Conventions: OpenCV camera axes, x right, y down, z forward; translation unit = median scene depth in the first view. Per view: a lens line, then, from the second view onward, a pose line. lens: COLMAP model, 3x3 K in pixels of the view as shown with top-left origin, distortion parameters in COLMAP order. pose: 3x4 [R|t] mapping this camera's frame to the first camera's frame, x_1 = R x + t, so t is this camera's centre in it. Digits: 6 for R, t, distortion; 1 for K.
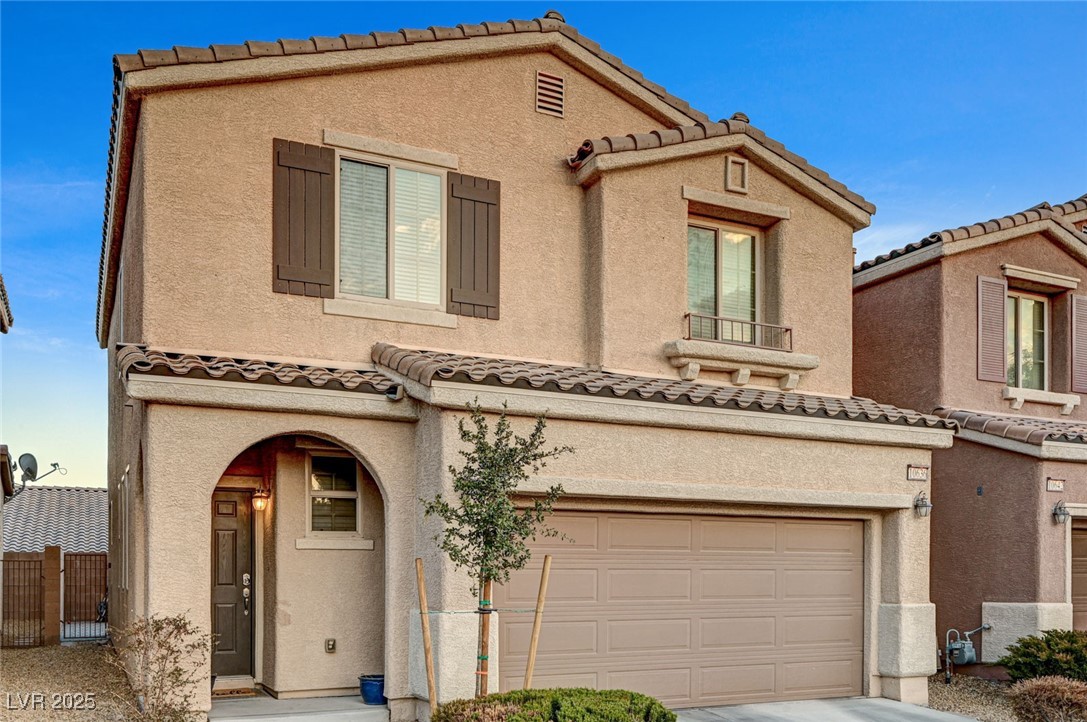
lens RADIAL K [[885.2, 0, 544.0], [0, 885.2, 353.2], [0, 0, 1]] dist [-0.006936, -0.000448]
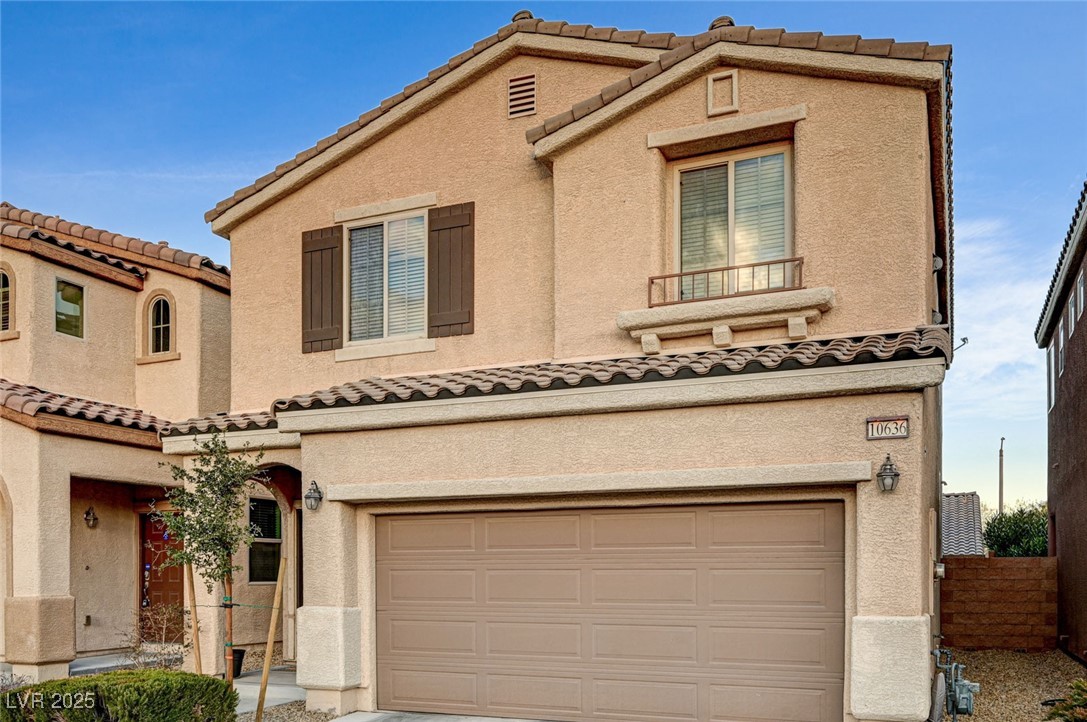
lens RADIAL K [[872.2, 0, 543.5], [0, 872.2, 361.0], [0, 0, 1]] dist [0.004351, -0.000703]
pose [[0.680837, -0.176956, -0.710738, 0.727644], [0.180034, 0.981037, -0.071794, 0.083112], [0.709964, -0.079077, 0.699784, 0.327949]]
